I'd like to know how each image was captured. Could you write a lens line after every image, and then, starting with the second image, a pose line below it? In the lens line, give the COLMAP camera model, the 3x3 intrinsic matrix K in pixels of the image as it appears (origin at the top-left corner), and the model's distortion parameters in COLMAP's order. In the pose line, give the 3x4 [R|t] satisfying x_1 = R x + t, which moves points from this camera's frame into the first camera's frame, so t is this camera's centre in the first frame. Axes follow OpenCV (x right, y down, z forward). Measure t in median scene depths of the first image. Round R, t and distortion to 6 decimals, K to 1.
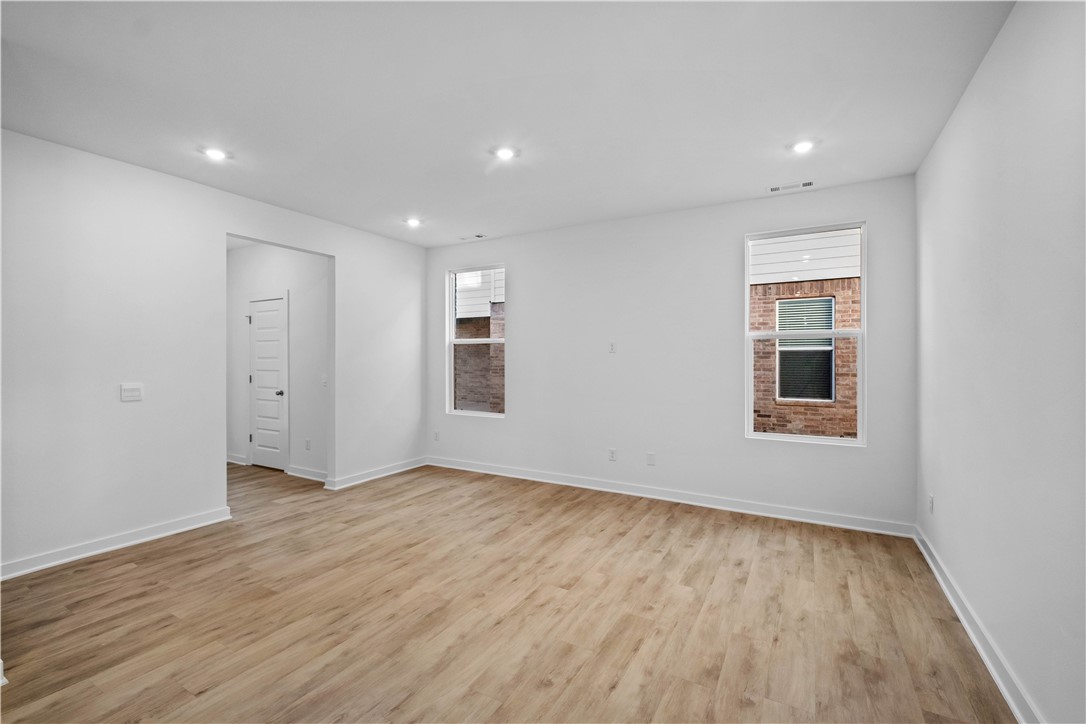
lens RADIAL K [[474.6, 0, 542.6], [0, 474.6, 355.4], [0, 0, 1]] dist [0.004074, -0.002904]
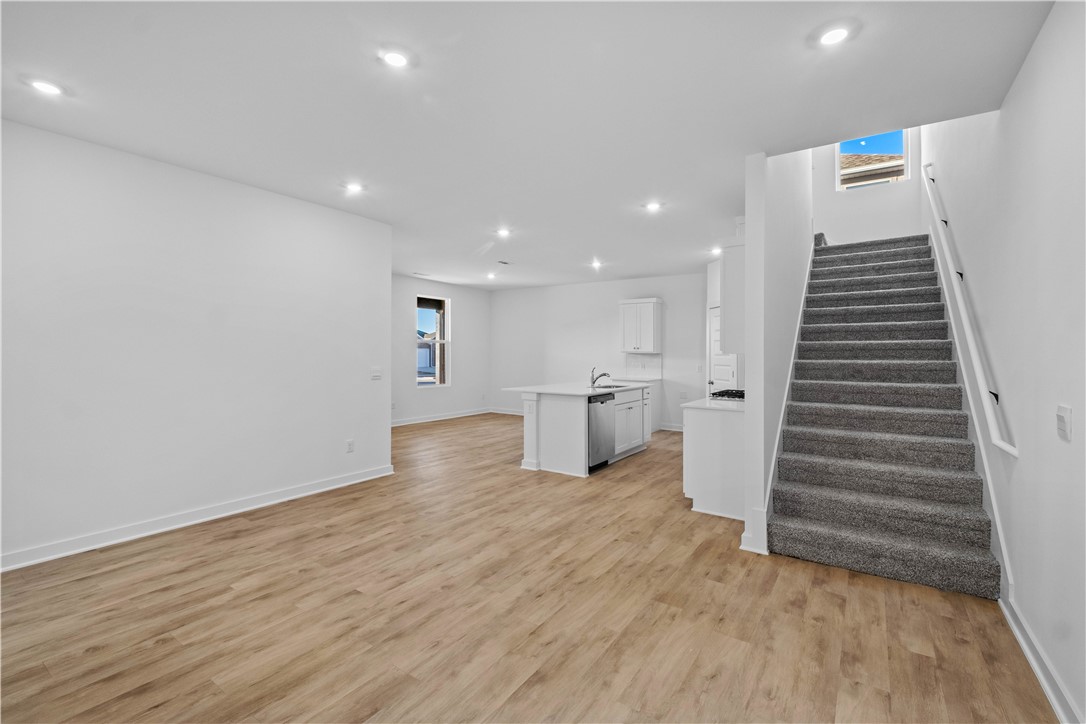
lens RADIAL K [[474.6, 0, 537.7], [0, 474.6, 358.0], [0, 0, 1]] dist [0.004074, -0.002904]
pose [[-0.995624, -0.010011, 0.092916, -0.347613], [-0.009356, 0.999928, 0.007481, 0.009128], [-0.092984, 0.006579, -0.995646, 1.667128]]
